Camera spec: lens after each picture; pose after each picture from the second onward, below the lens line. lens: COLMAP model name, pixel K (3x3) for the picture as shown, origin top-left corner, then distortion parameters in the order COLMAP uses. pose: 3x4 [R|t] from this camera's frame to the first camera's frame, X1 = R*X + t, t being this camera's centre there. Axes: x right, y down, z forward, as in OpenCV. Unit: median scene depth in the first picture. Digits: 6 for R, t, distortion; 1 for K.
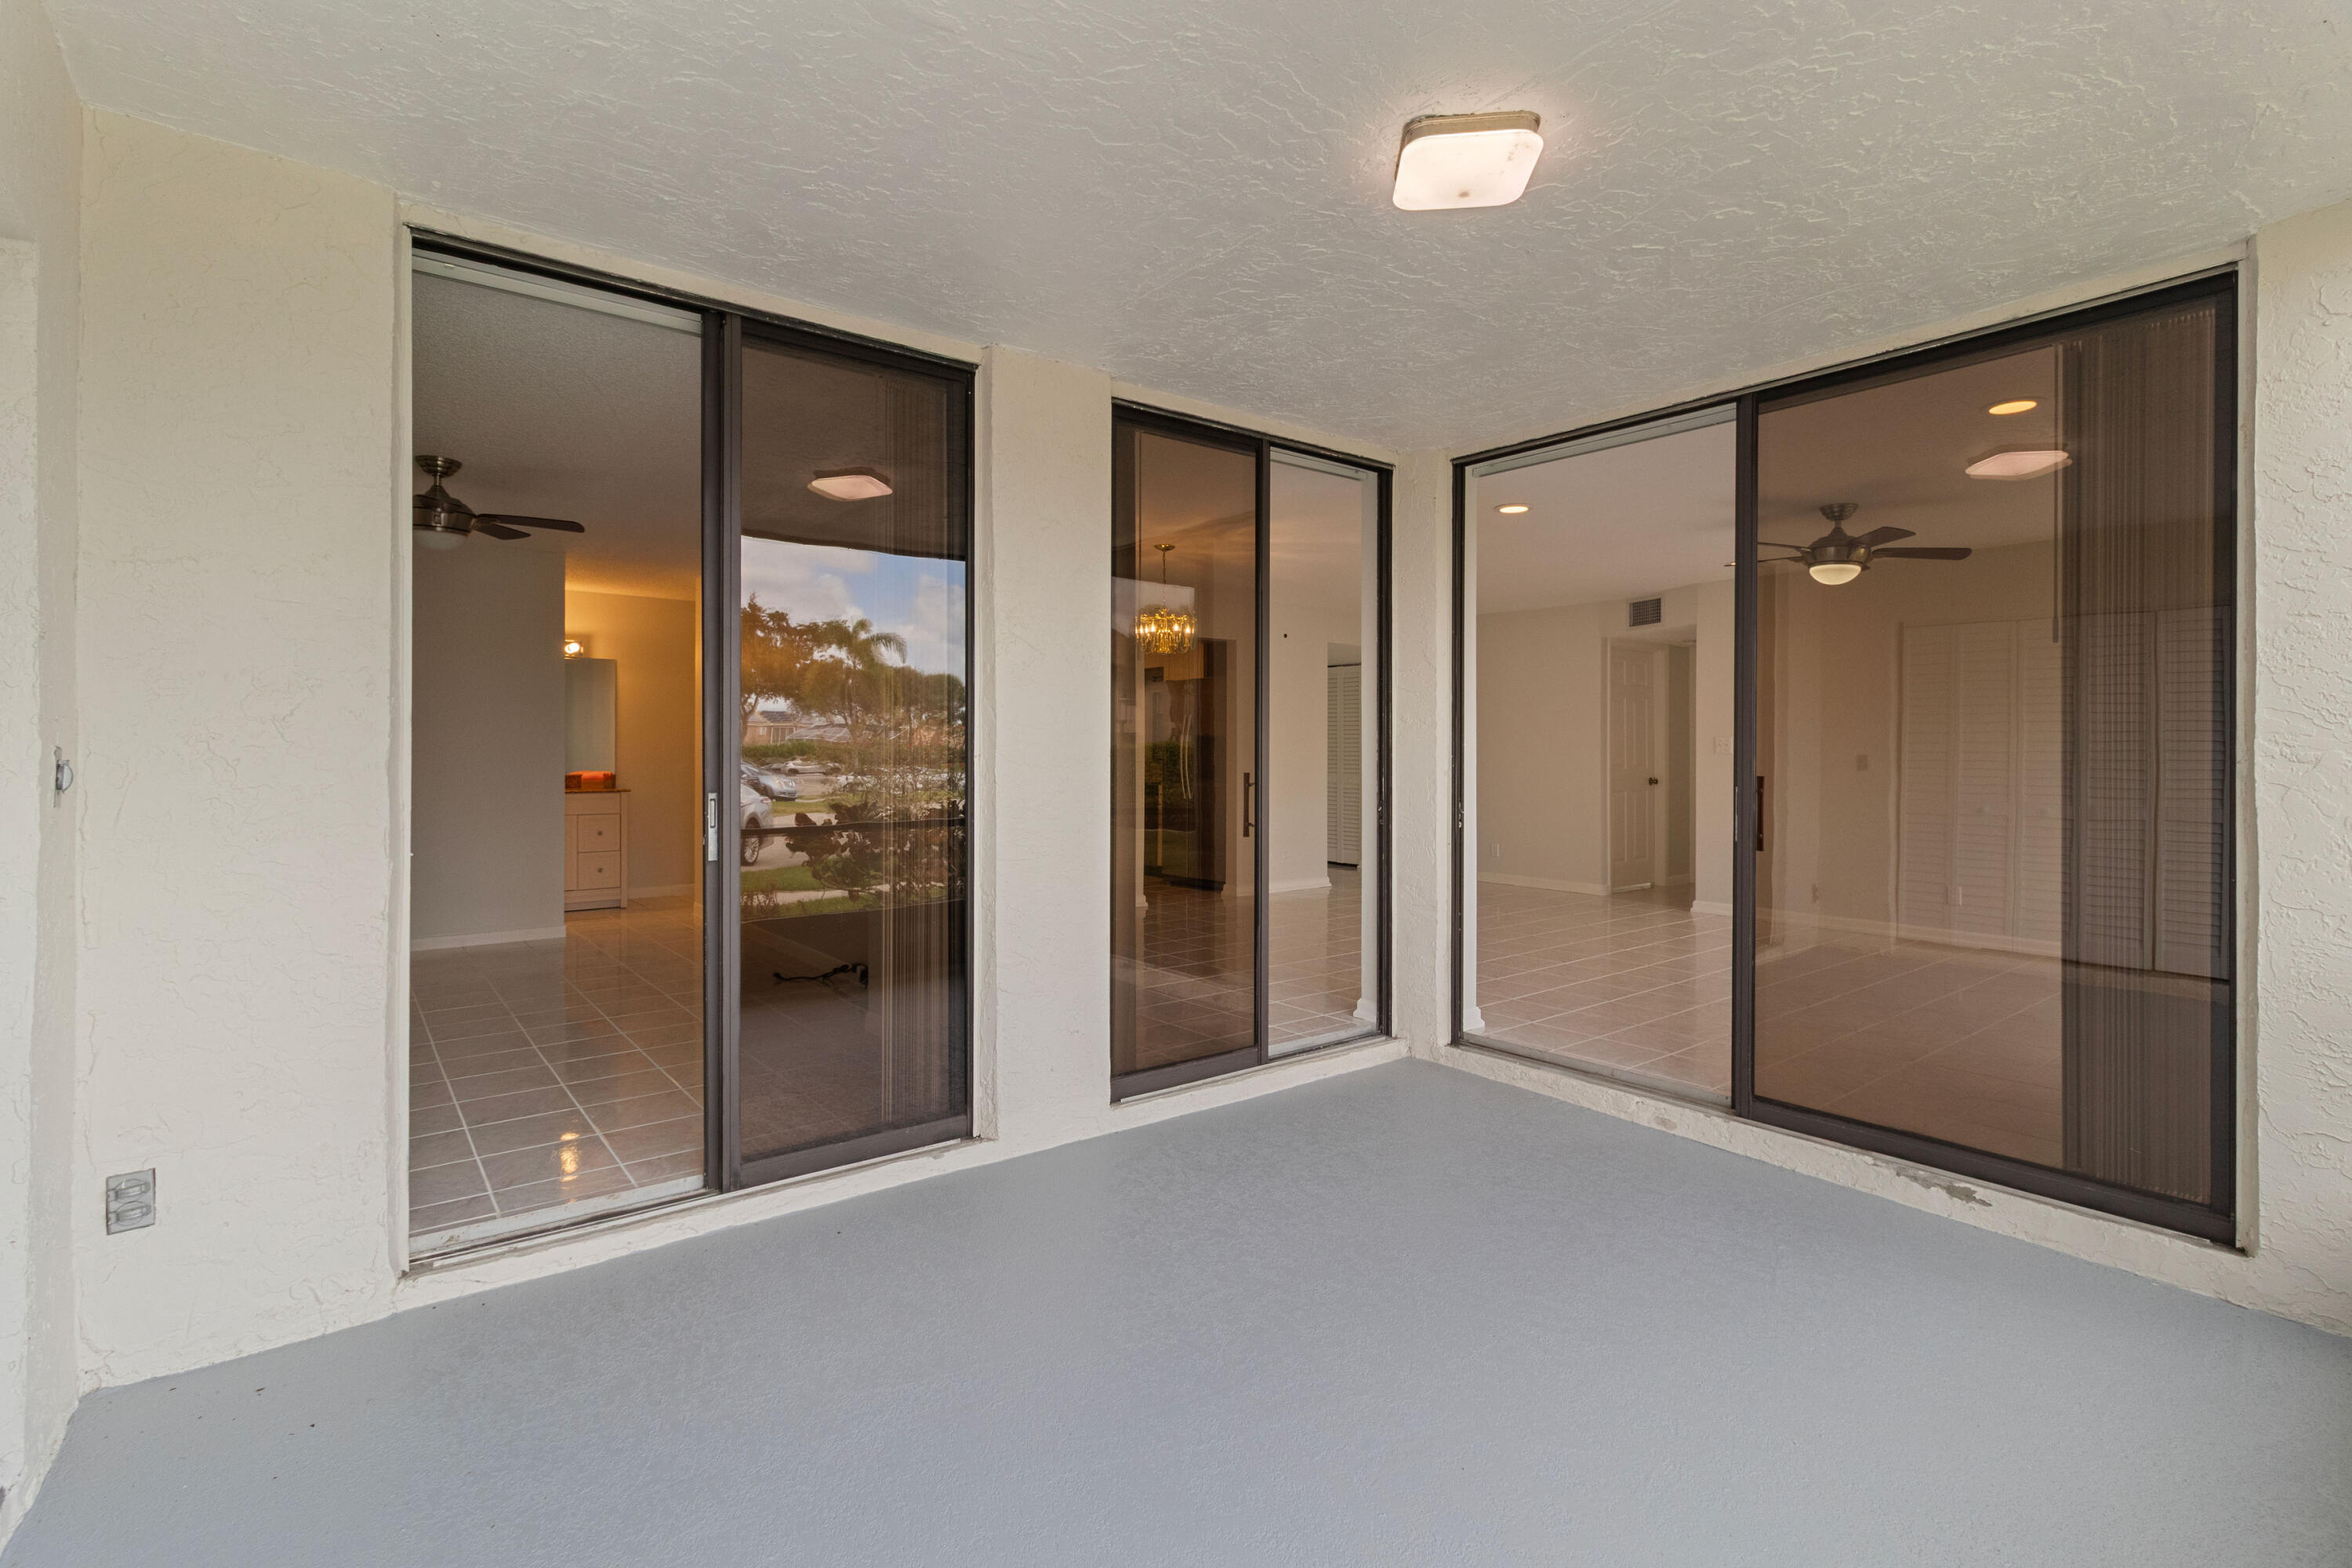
lens RADIAL K [[1092.0, 0, 1180.3], [0, 1092.0, 734.2], [0, 0, 1]] dist [0.004771, 0.000044]
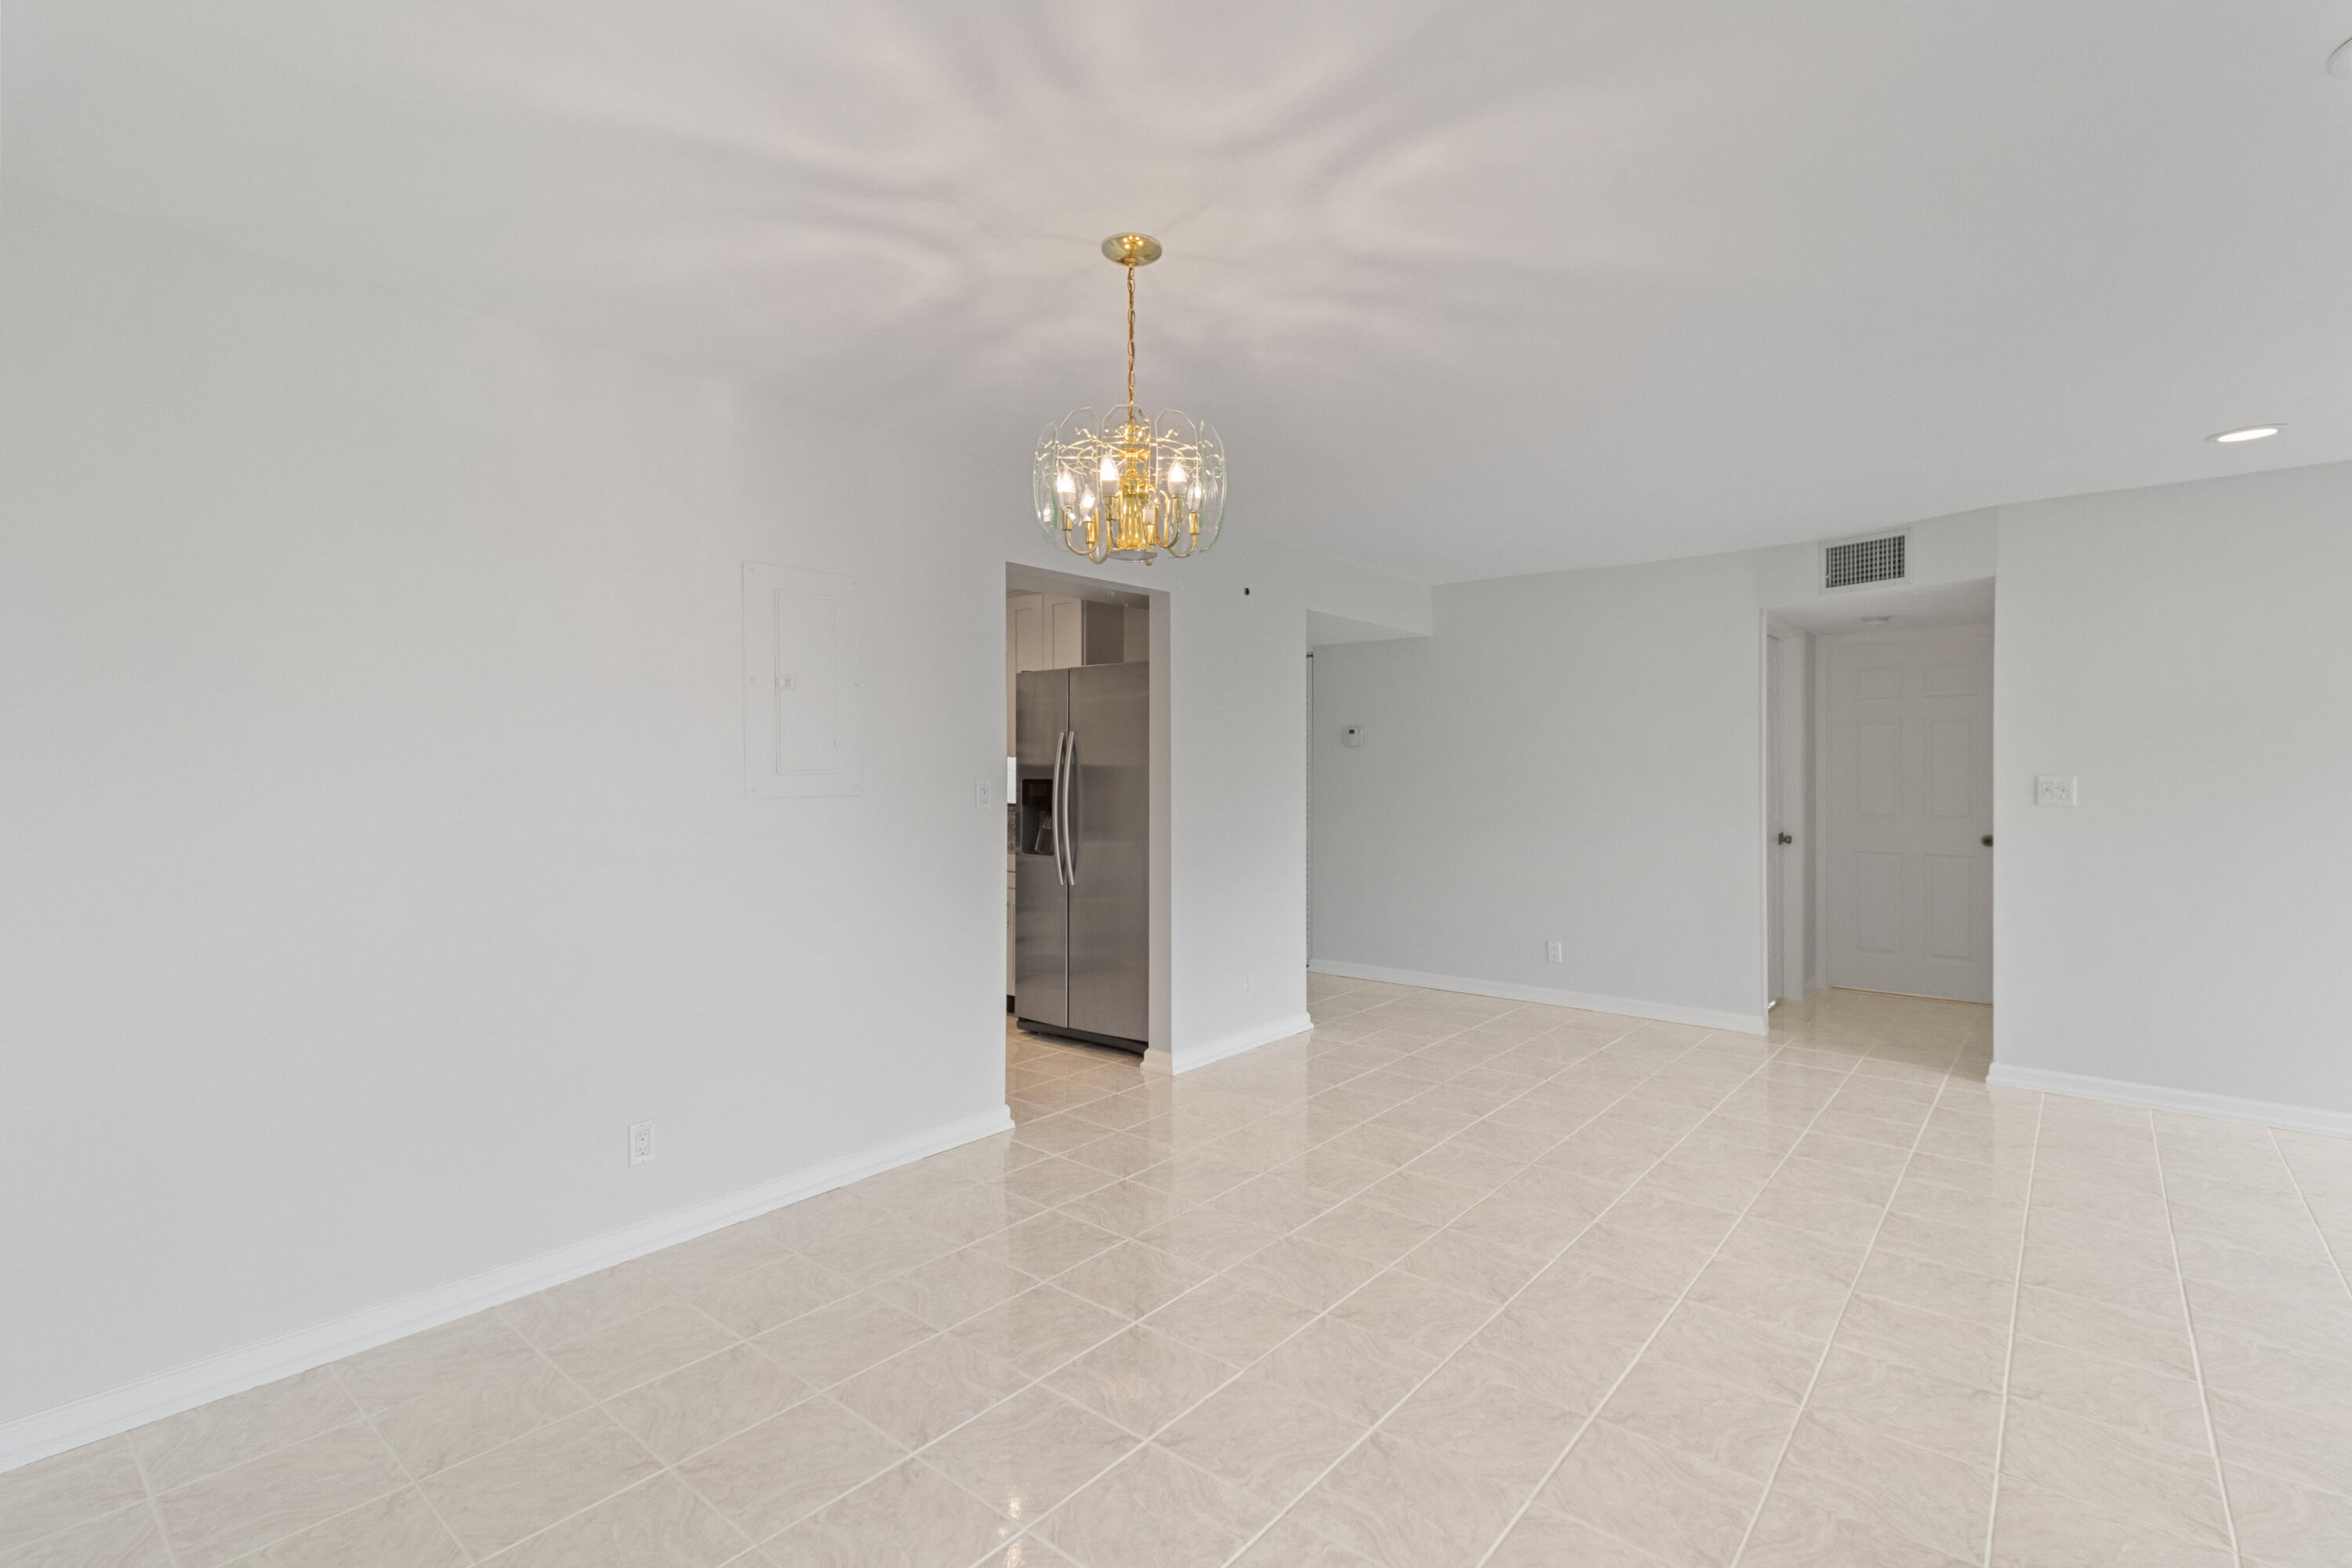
lens RADIAL K [[1092.0, 0, 1193.4], [0, 1092.0, 765.3], [0, 0, 1]] dist [0.004771, 0.000044]
pose [[0.976807, -0.000403, 0.214122, -0.054580], [-0.000974, 0.999980, 0.006328, -0.005303], [-0.214120, -0.006390, 0.976786, 0.499559]]
